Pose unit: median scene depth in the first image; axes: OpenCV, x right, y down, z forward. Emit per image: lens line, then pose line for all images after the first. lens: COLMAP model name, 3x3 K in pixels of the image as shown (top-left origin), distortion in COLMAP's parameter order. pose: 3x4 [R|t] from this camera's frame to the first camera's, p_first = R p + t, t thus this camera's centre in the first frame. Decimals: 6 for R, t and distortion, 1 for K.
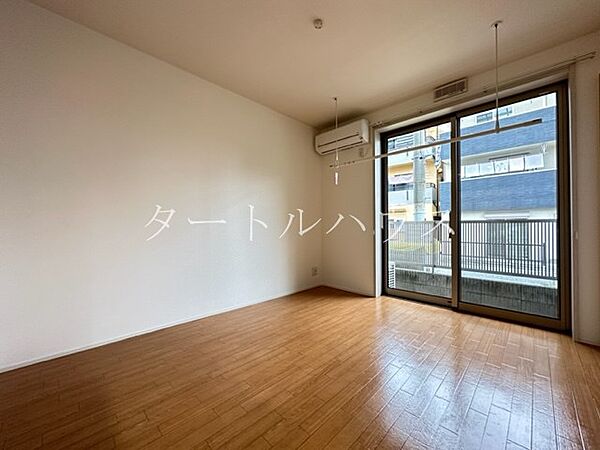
lens RADIAL K [[239.3, 0, 300.9], [0, 239.3, 225.5], [0, 0, 1]] dist [0.000153, 0.000018]
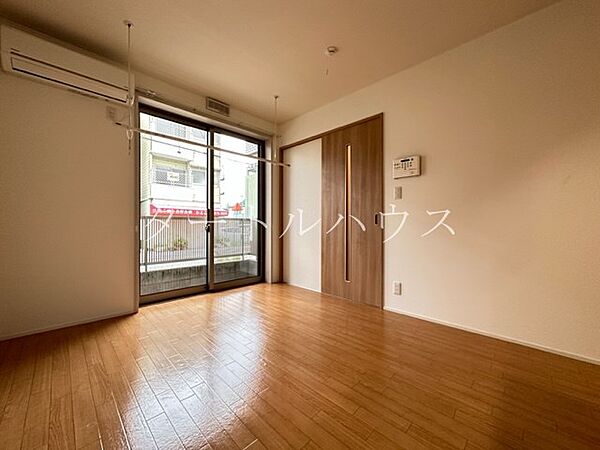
lens RADIAL K [[239.3, 0, 300.8], [0, 239.3, 226.0], [0, 0, 1]] dist [0.000153, 0.000018]
pose [[0.005011, -0.009266, 0.999945, -0.529369], [-0.016183, 0.999825, 0.009346, 0.004363], [-0.999856, -0.016229, 0.004861, 0.540600]]
